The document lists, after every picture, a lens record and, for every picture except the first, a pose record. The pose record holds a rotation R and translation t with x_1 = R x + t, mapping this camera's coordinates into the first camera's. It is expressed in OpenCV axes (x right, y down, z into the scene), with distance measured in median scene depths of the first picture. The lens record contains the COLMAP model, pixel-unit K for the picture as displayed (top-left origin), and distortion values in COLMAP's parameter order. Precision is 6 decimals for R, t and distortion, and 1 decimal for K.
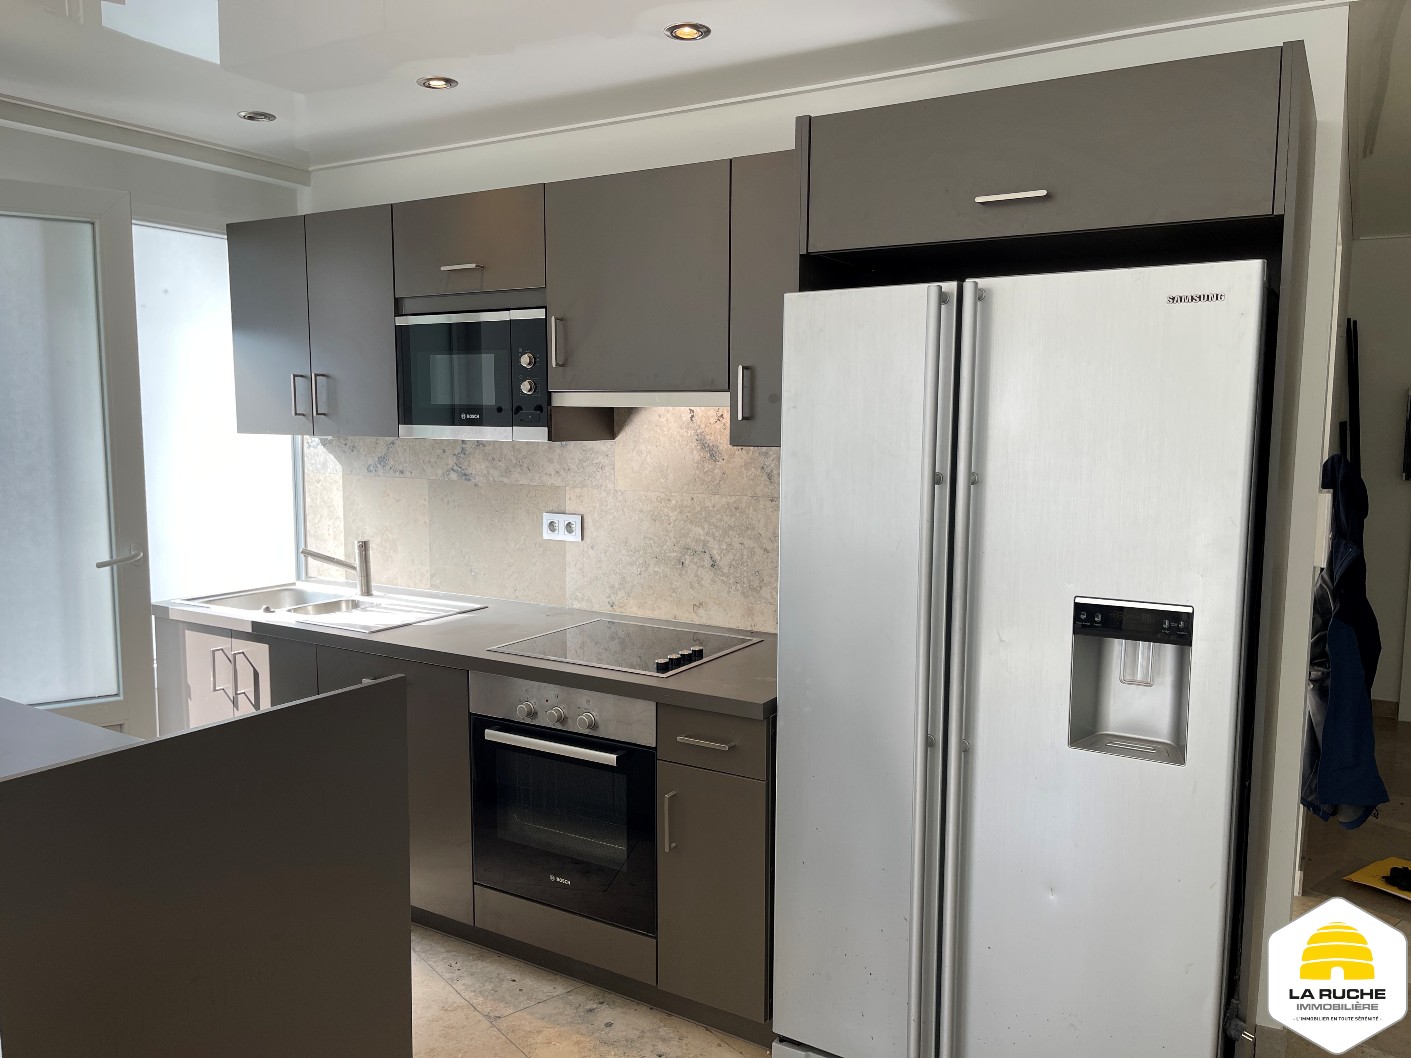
lens RADIAL K [[1068.1, 0, 705.5], [0, 1068.1, 529.0], [0, 0, 1]] dist [0.110917, -0.132433]
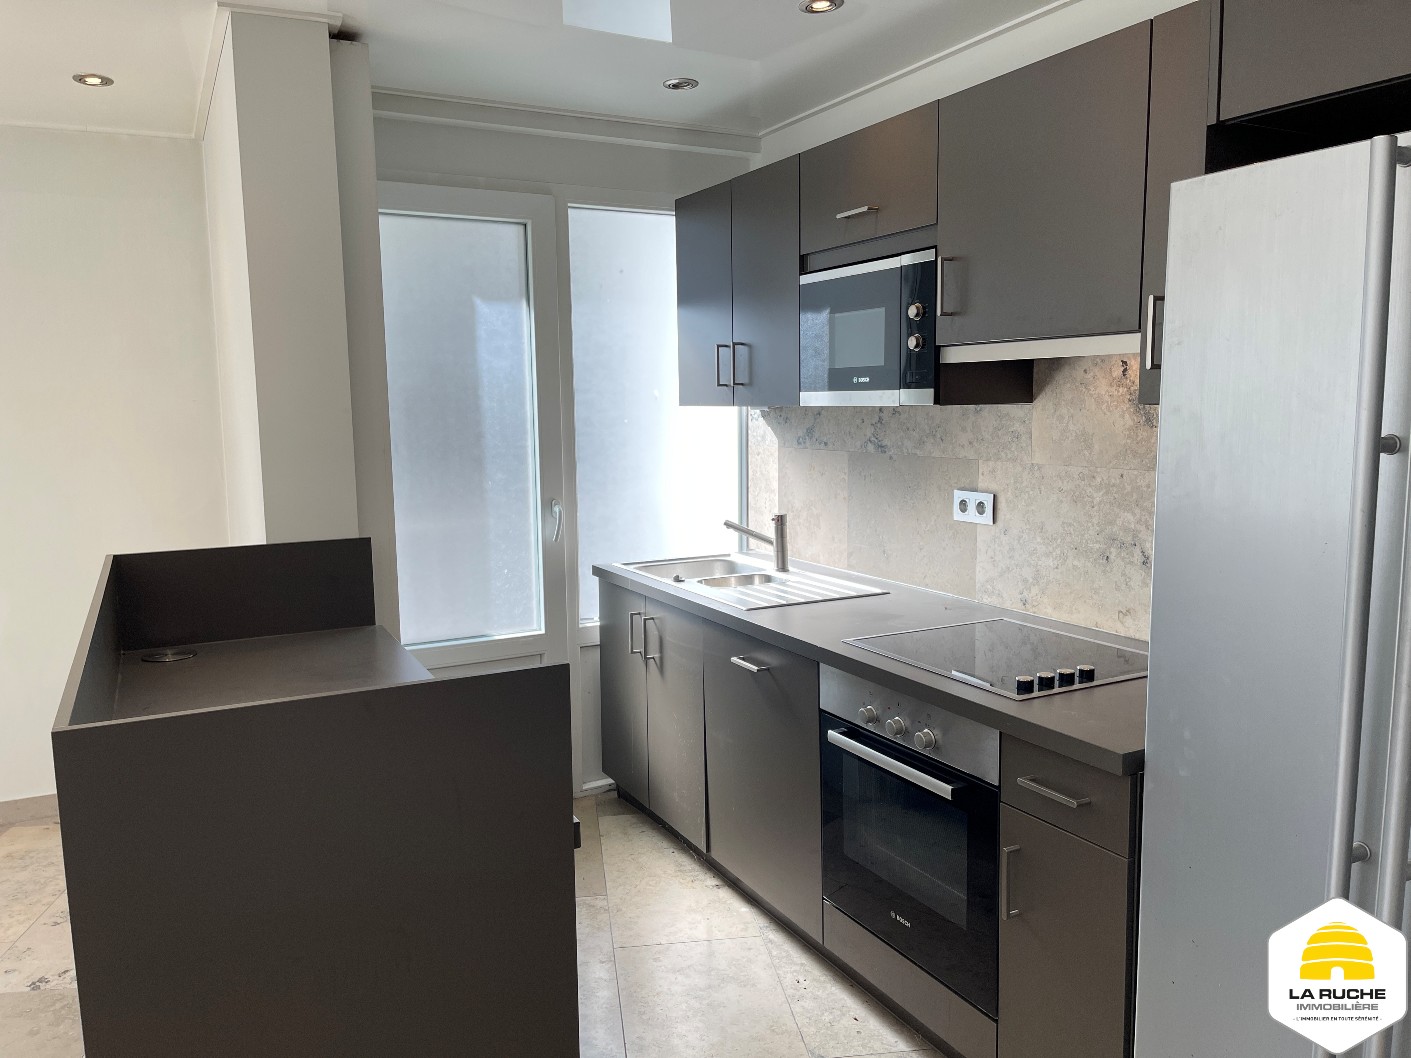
lens RADIAL K [[1068.1, 0, 705.5], [0, 1068.1, 529.0], [0, 0, 1]] dist [0.110917, -0.132433]
pose [[0.856526, 0.045586, -0.514087, 0.130031], [-0.036576, 0.998949, 0.027642, -0.000233], [0.514807, -0.004873, 0.857293, 0.156468]]
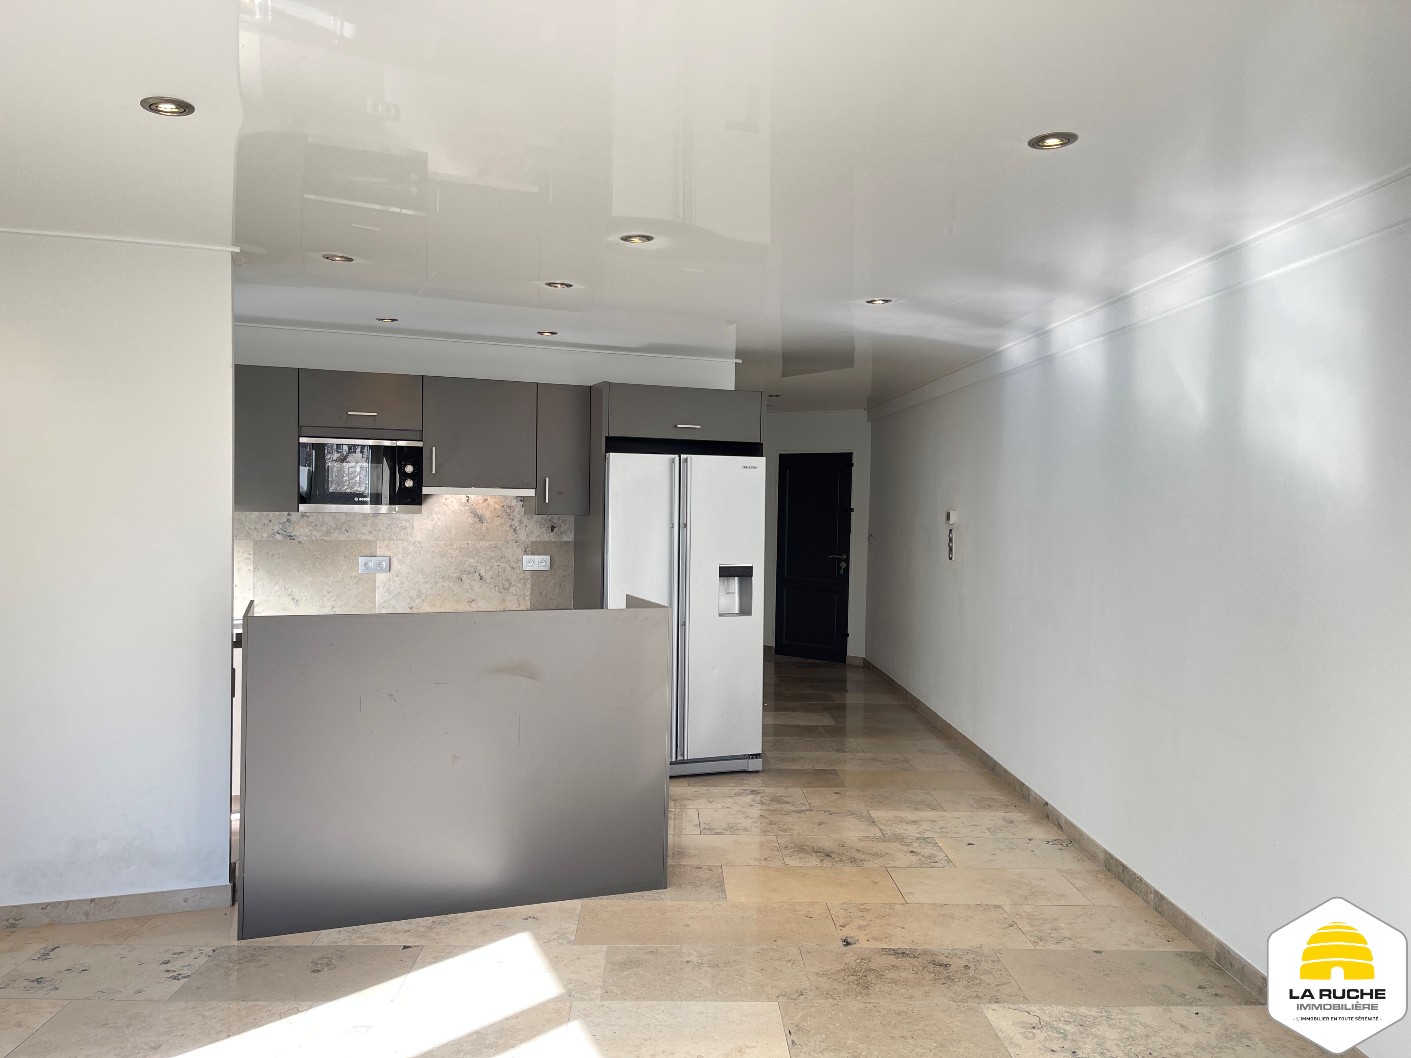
lens RADIAL K [[1068.1, 0, 705.5], [0, 1068.1, 529.0], [0, 0, 1]] dist [0.110917, -0.132433]
pose [[0.599692, -0.018901, 0.800008, -1.201172], [0.070518, 0.997080, -0.029304, 0.028778], [-0.797118, 0.073988, 0.599274, -0.429481]]
